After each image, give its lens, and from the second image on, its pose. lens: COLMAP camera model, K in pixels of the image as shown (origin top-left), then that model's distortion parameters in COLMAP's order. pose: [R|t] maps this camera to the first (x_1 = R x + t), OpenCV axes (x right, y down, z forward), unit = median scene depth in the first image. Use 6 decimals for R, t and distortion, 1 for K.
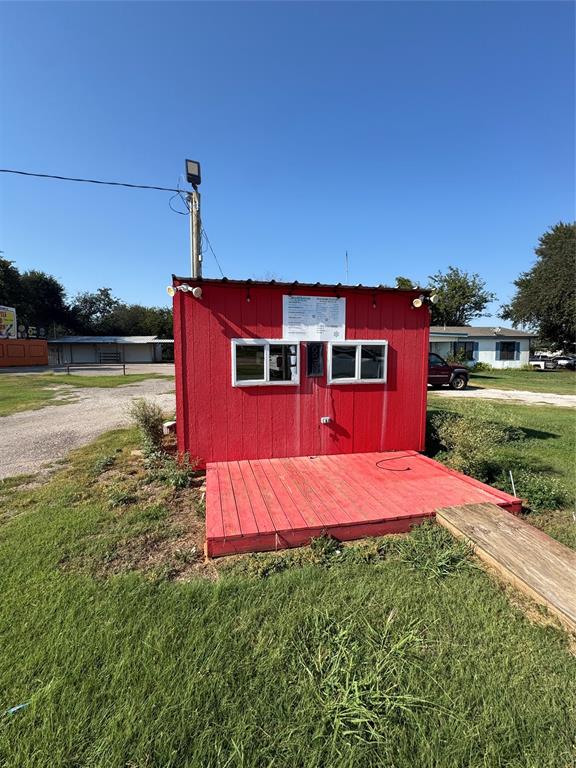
lens RADIAL K [[339.4, 0, 289.5], [0, 339.4, 383.3], [0, 0, 1]] dist [-0.001296, -0.000124]
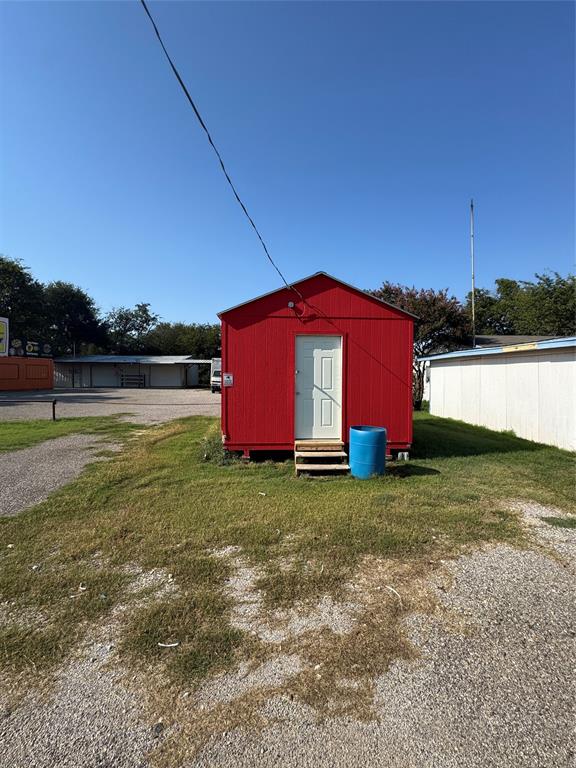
lens RADIAL K [[339.4, 0, 289.5], [0, 339.4, 383.3], [0, 0, 1]] dist [-0.001296, -0.000124]
pose [[0.987675, 0.015613, -0.155741, -0.018617], [-0.026155, 0.997485, -0.065873, -0.023034], [0.154321, 0.069134, 0.985599, 0.223929]]
